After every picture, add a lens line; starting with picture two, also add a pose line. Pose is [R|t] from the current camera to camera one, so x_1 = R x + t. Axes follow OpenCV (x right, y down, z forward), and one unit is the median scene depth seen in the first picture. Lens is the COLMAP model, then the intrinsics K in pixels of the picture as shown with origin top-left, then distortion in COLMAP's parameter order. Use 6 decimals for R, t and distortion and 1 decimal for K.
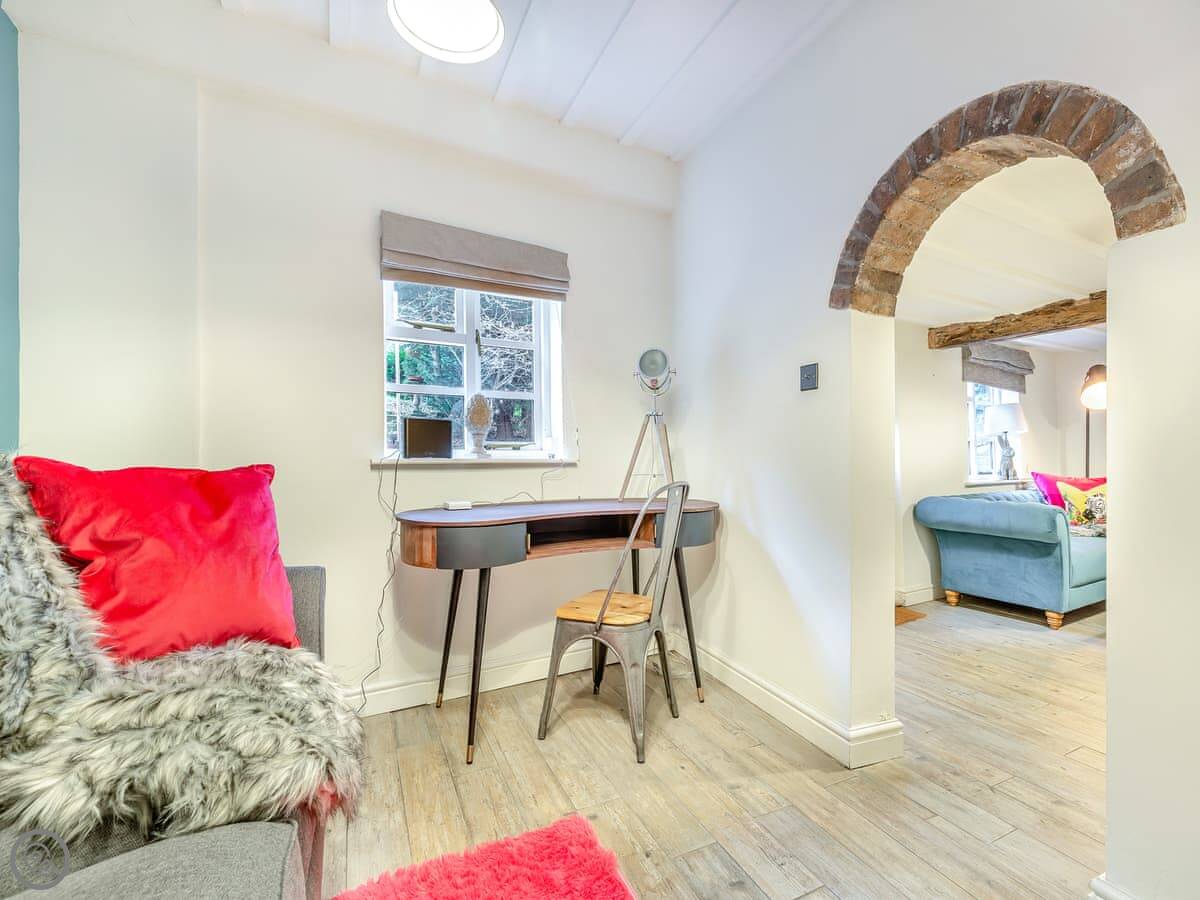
lens RADIAL K [[580.5, 0, 595.0], [0, 580.5, 449.2], [0, 0, 1]] dist [0.001493, -0.000056]
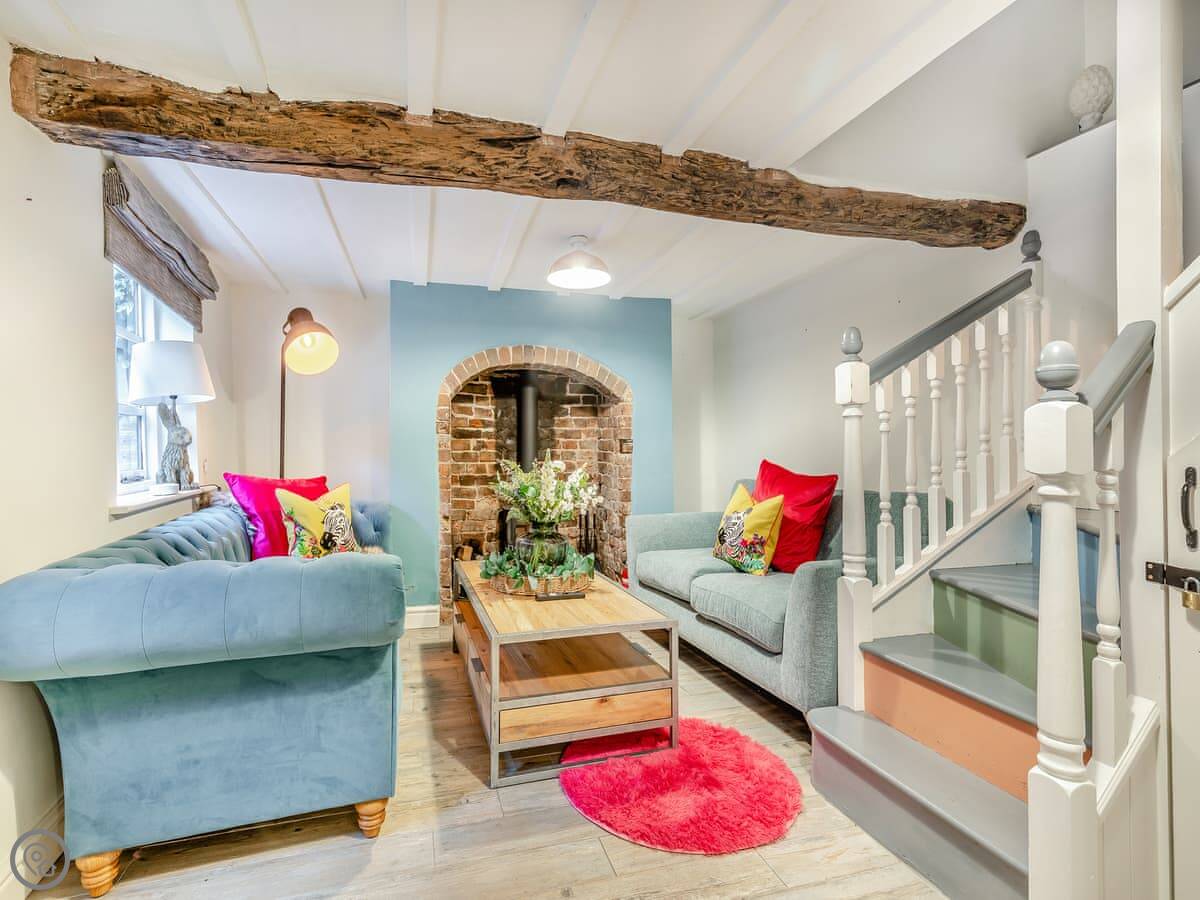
lens RADIAL K [[580.5, 0, 599.9], [0, 580.5, 444.4], [0, 0, 1]] dist [0.001493, -0.000056]
pose [[0.198238, 0.007911, 0.980122, 0.322211], [-0.009910, 0.999932, -0.006066, 0.013718], [-0.980104, -0.008510, 0.198303, 0.611859]]
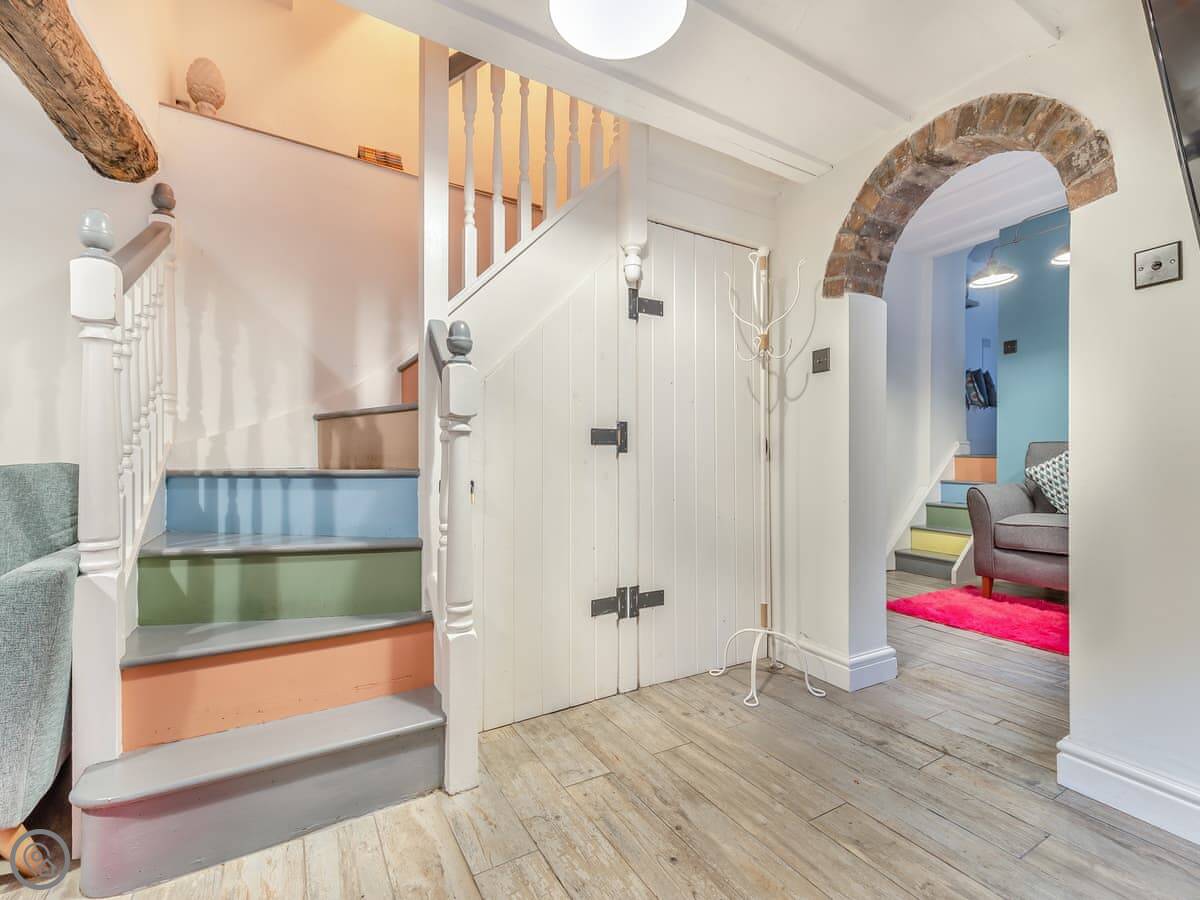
lens RADIAL K [[537.7, 0, 601.7], [0, 537.7, 453.4], [0, 0, 1]] dist [0.013247, 0.000117]
pose [[-0.999757, 0.001289, -0.021986, 0.514667], [0.001600, 0.999898, -0.014165, 0.047850], [0.021966, -0.014197, -0.999658, 0.782616]]
